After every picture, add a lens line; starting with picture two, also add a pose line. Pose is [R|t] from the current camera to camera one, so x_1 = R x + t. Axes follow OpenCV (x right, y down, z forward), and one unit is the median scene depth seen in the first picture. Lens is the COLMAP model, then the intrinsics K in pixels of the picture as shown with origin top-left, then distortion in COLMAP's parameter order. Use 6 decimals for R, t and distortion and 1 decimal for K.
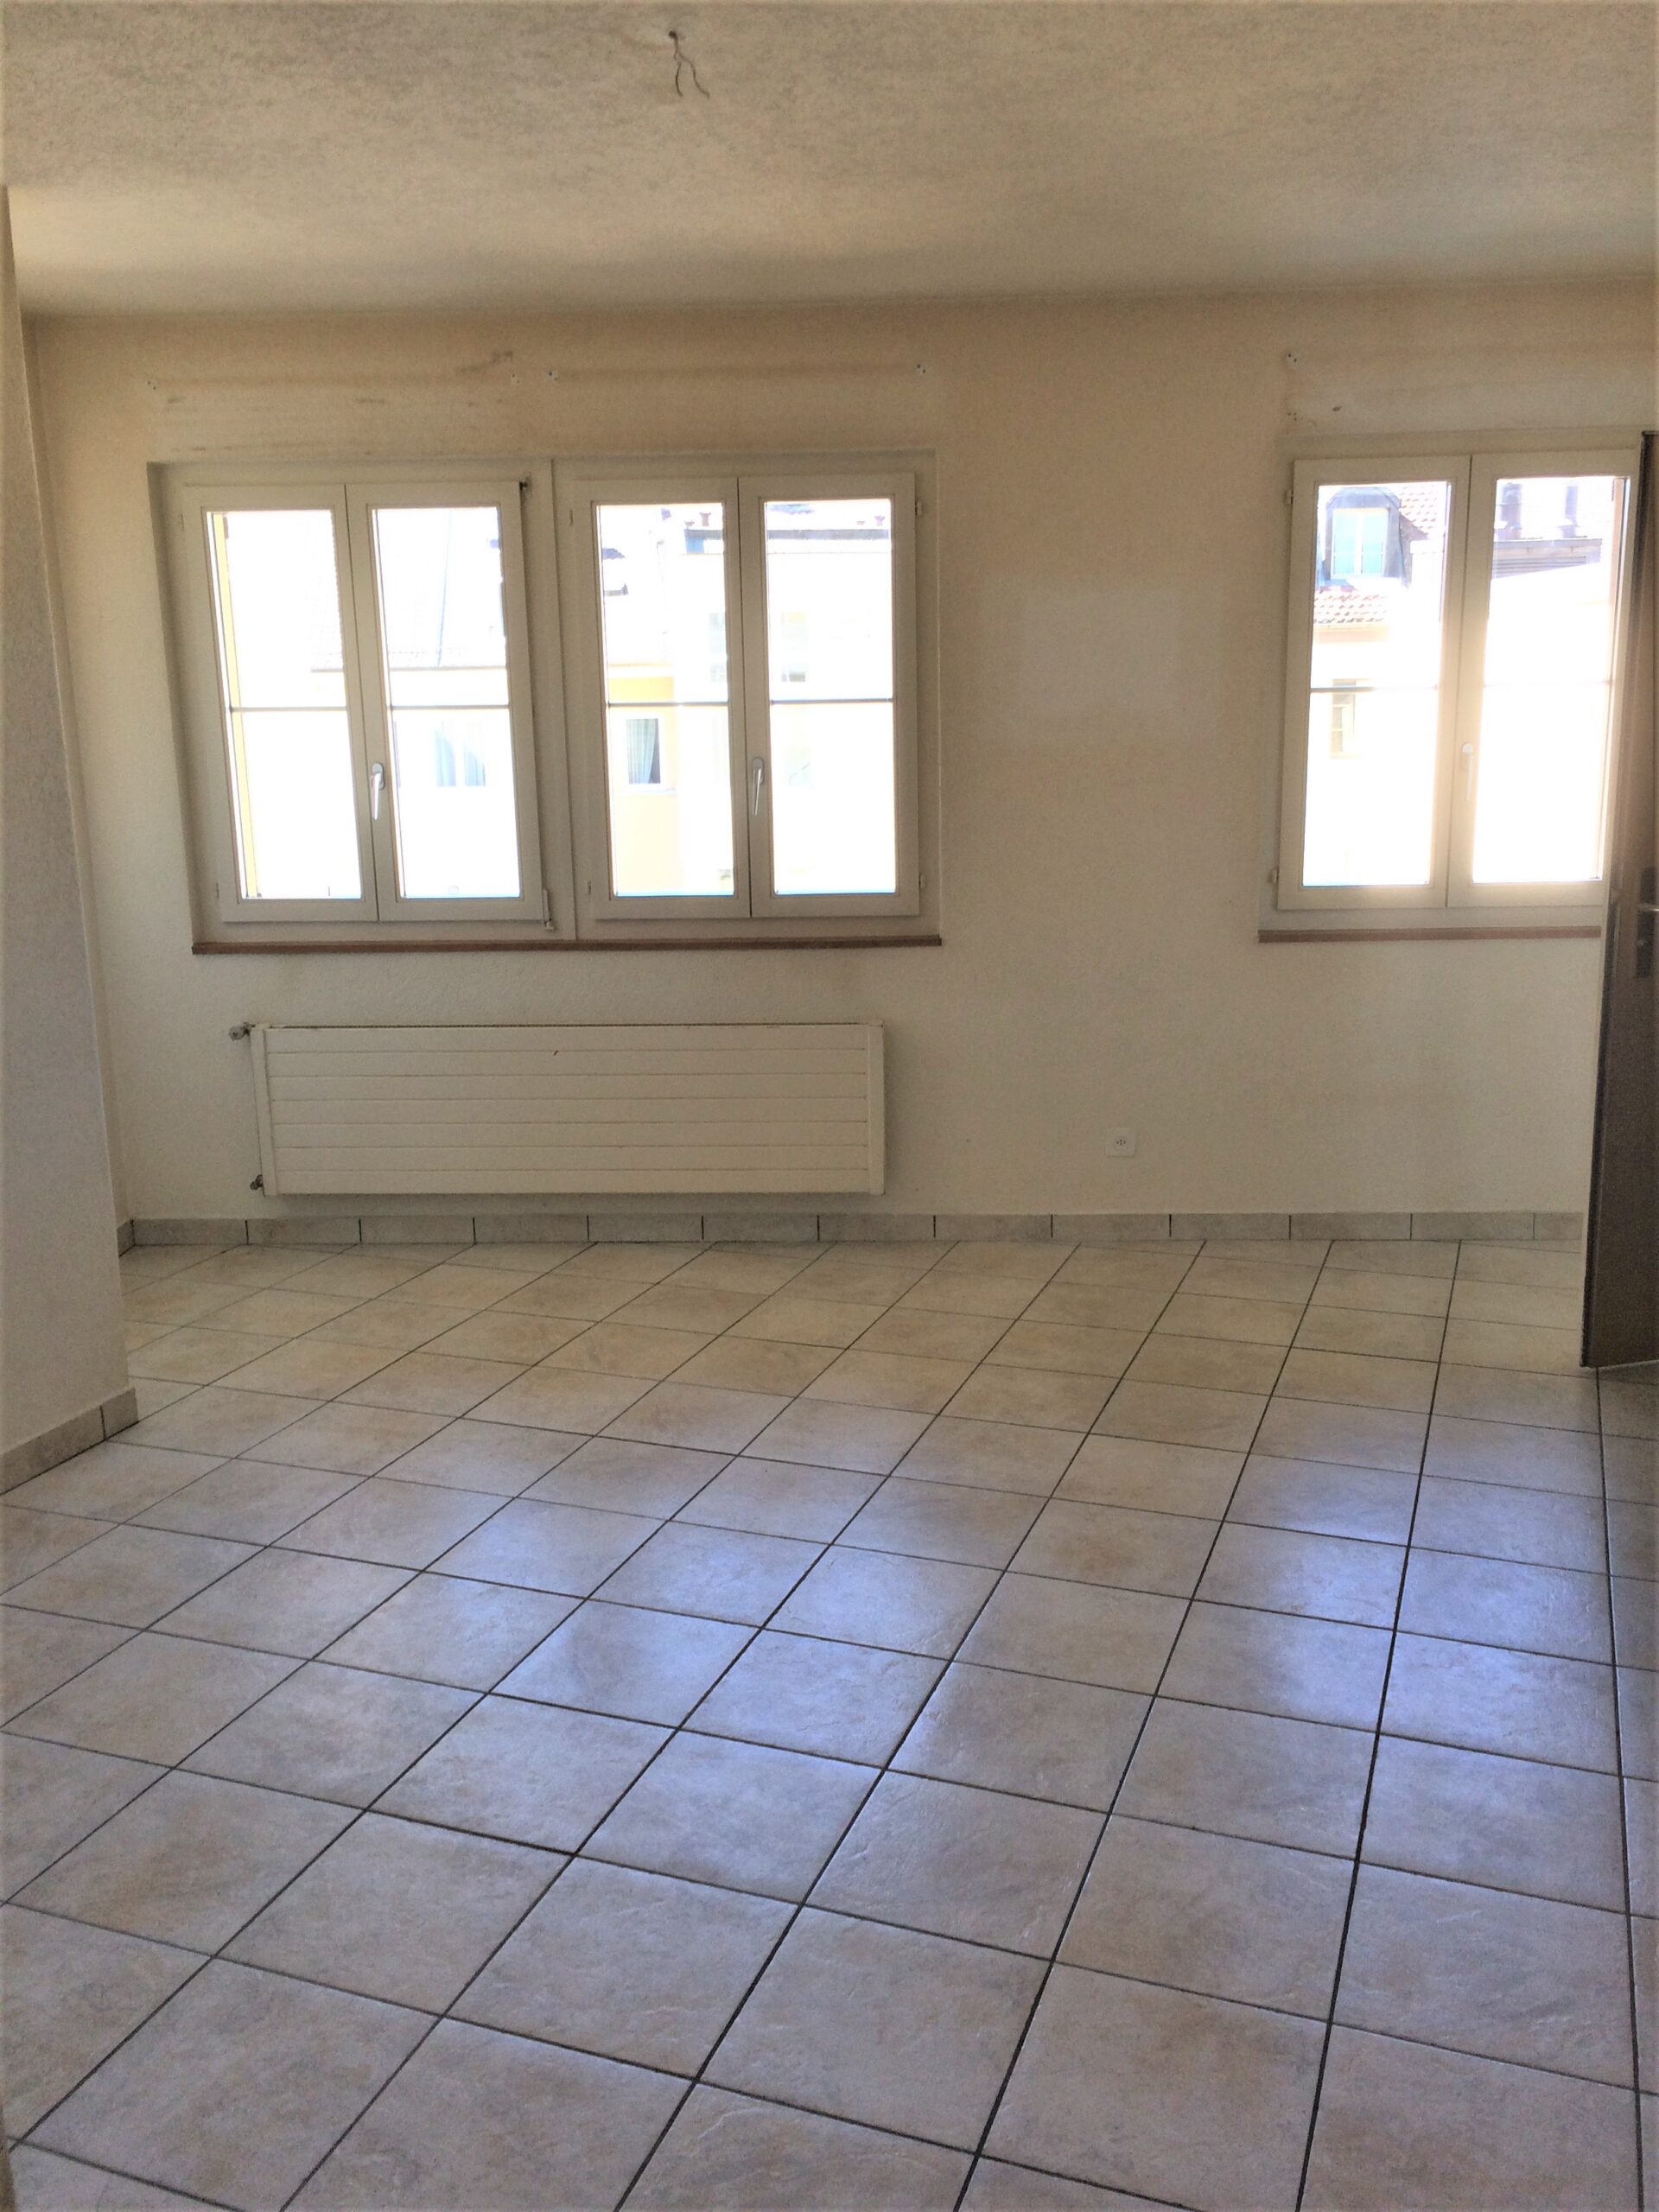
lens RADIAL K [[1882.3, 0, 832.3], [0, 1882.3, 1089.3], [0, 0, 1]] dist [0.093628, -0.123035]
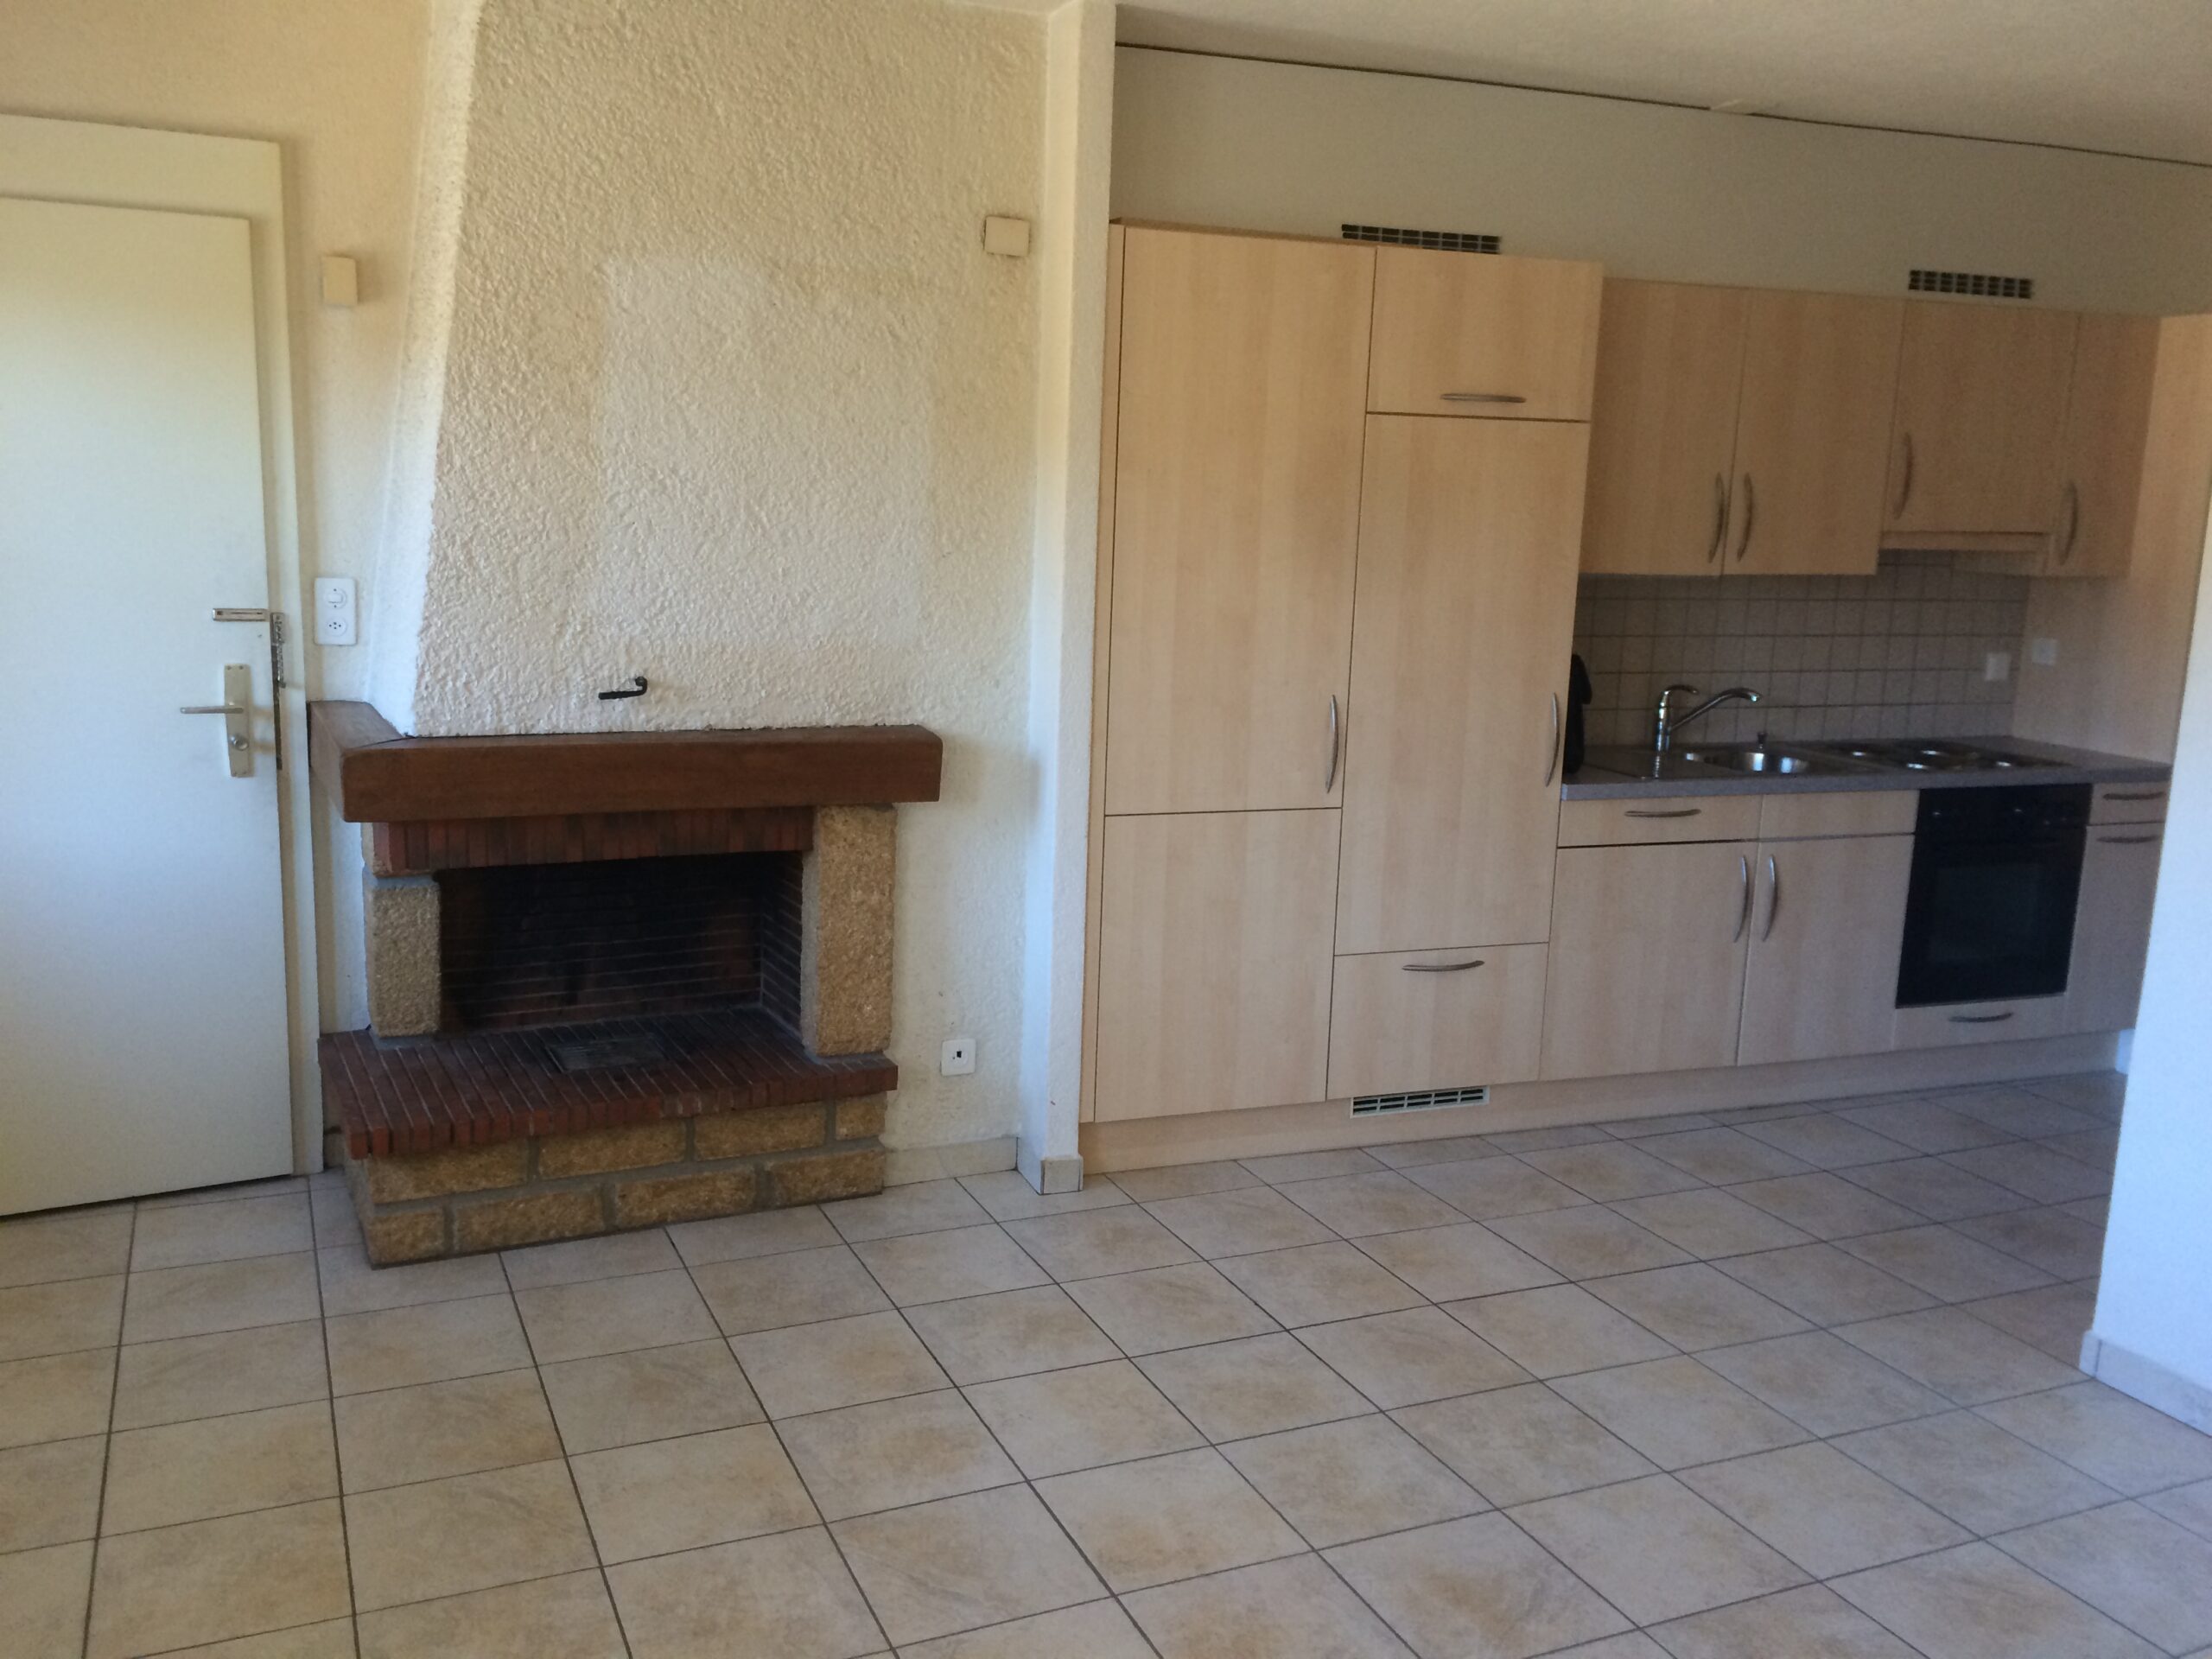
lens RADIAL K [[1882.3, 0, 1103.0], [0, 1882.3, 834.3], [0, 0, 1]] dist [0.093628, -0.123035]
pose [[-0.703762, -0.131525, 0.698155, -0.704485], [0.129410, 0.942540, 0.308013, -0.410681], [-0.698550, 0.307116, -0.646303, 1.995469]]
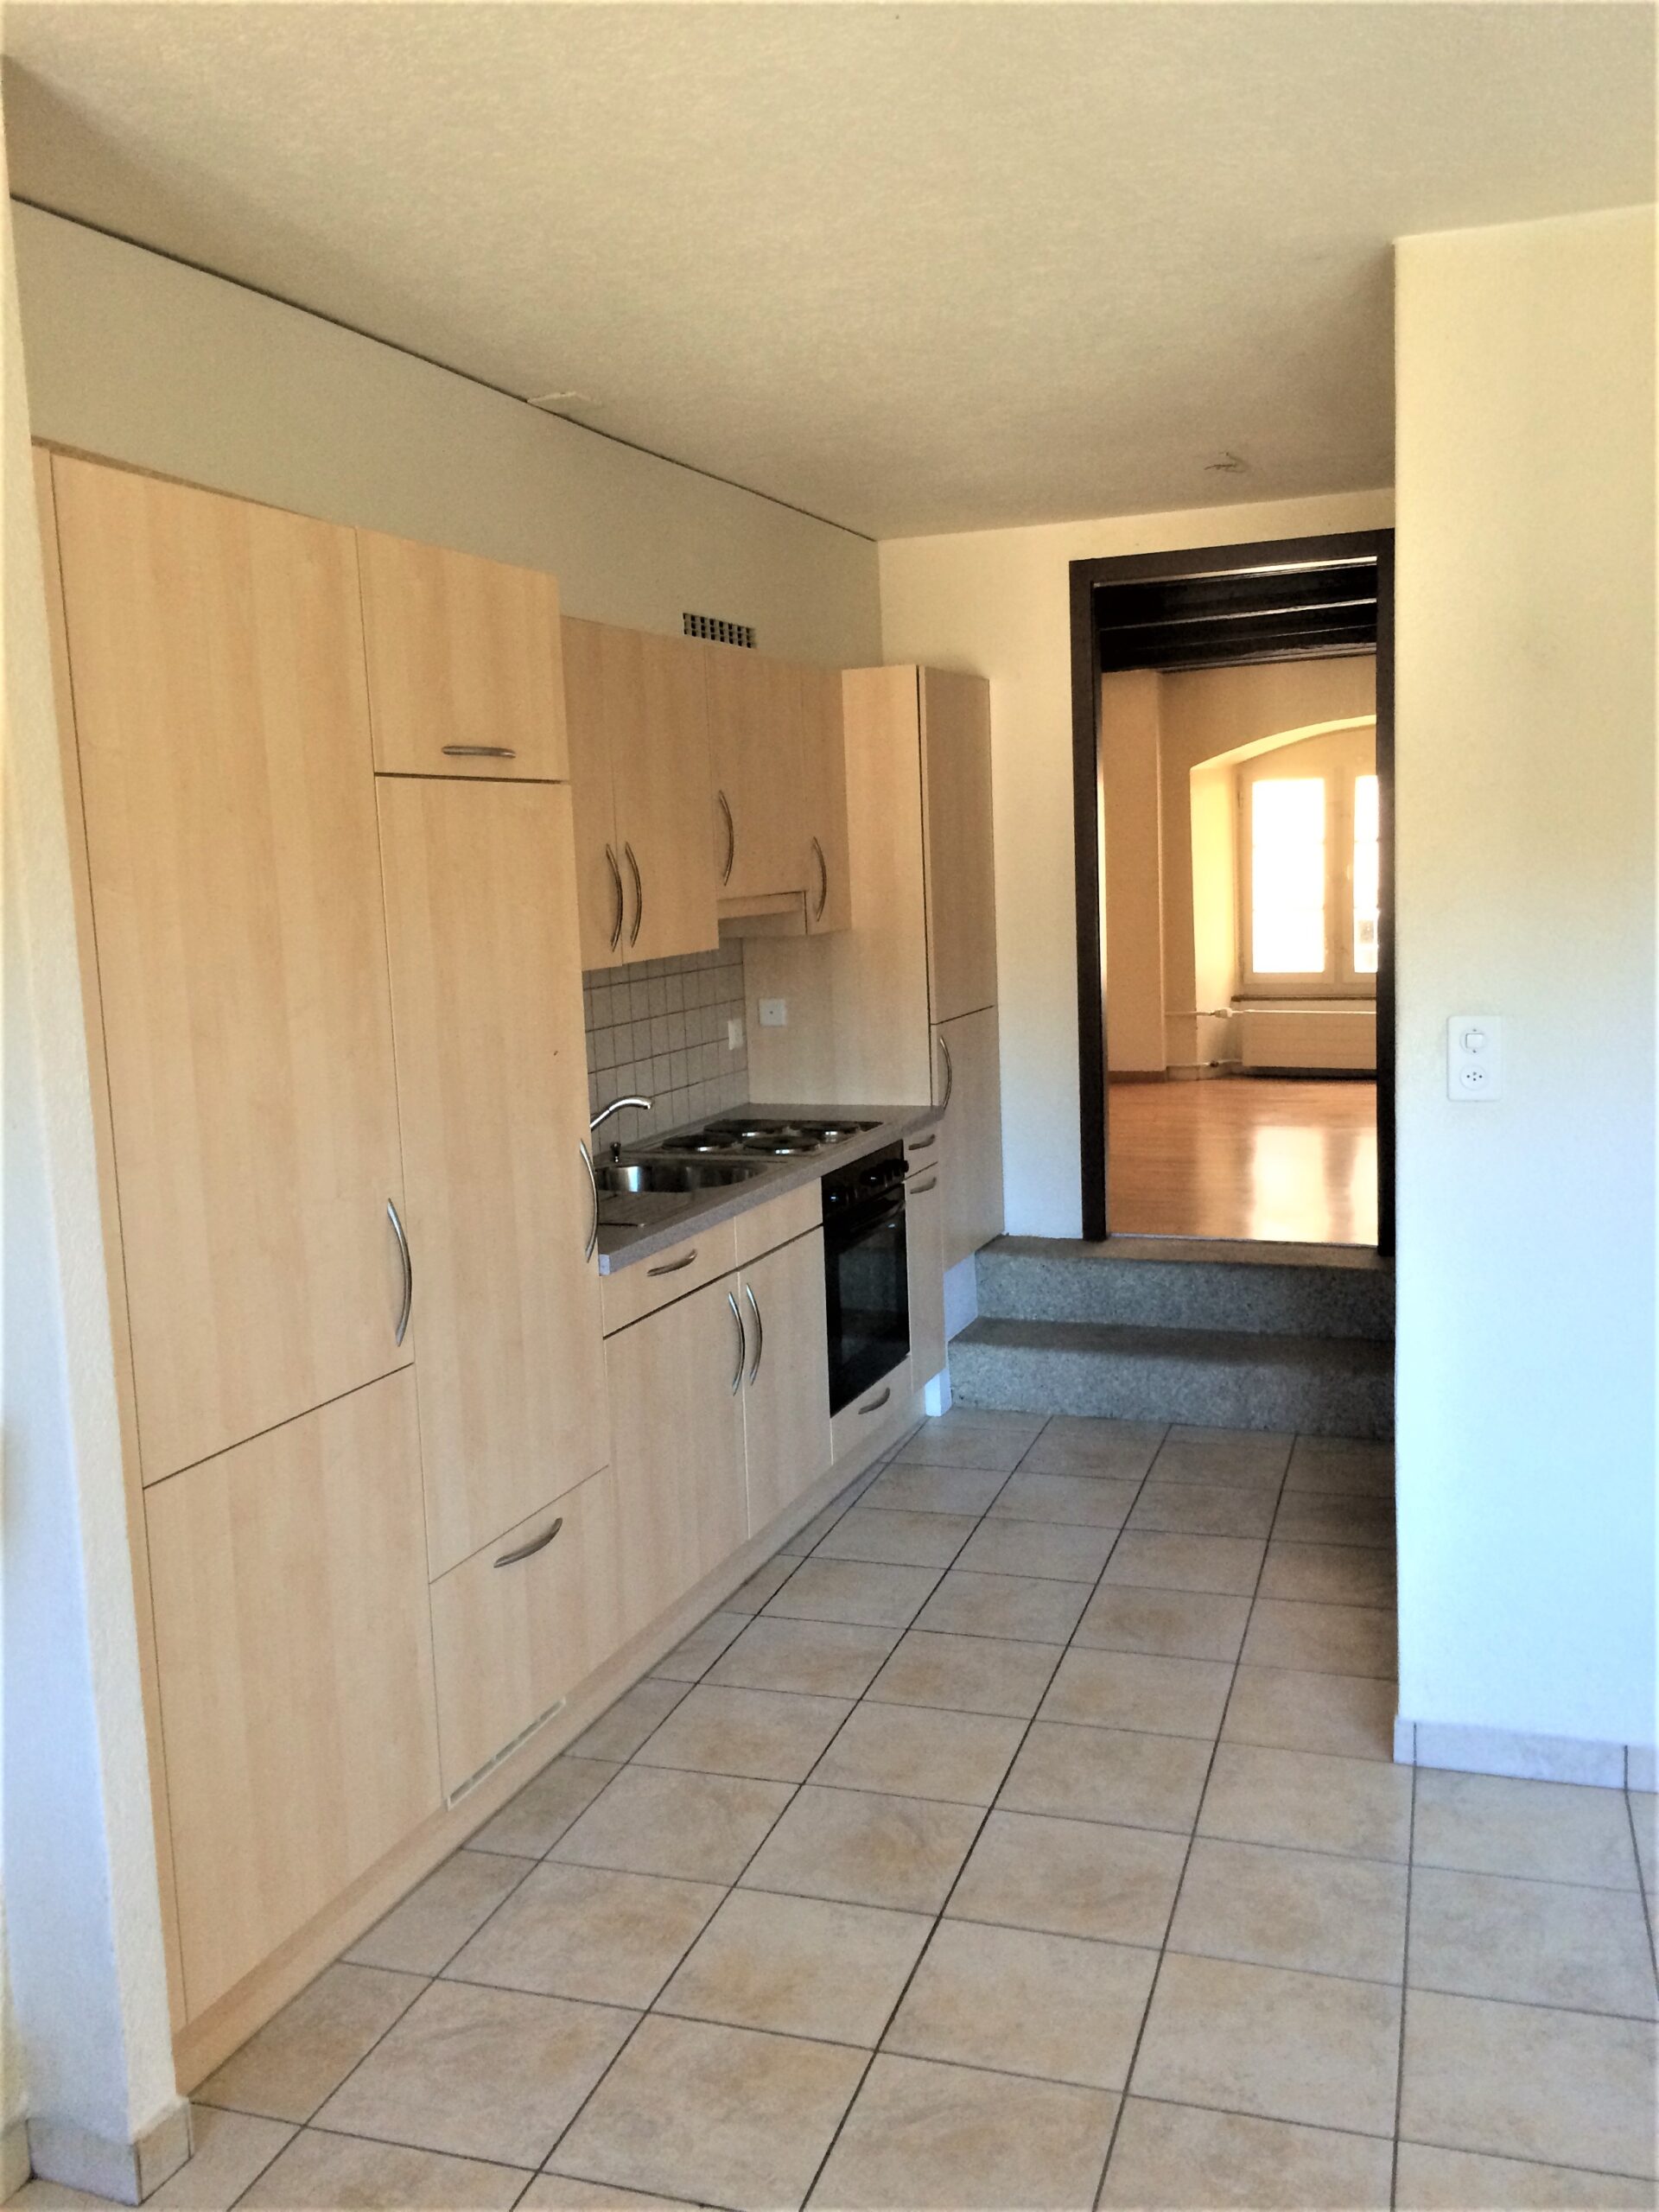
lens RADIAL K [[1882.3, 0, 832.3], [0, 1882.3, 1089.3], [0, 0, 1]] dist [0.093628, -0.123035]
pose [[-0.997125, 0.065444, -0.038185, 0.139396], [0.049494, 0.944167, 0.325729, -0.391204], [0.057370, 0.322903, -0.944692, 1.763452]]
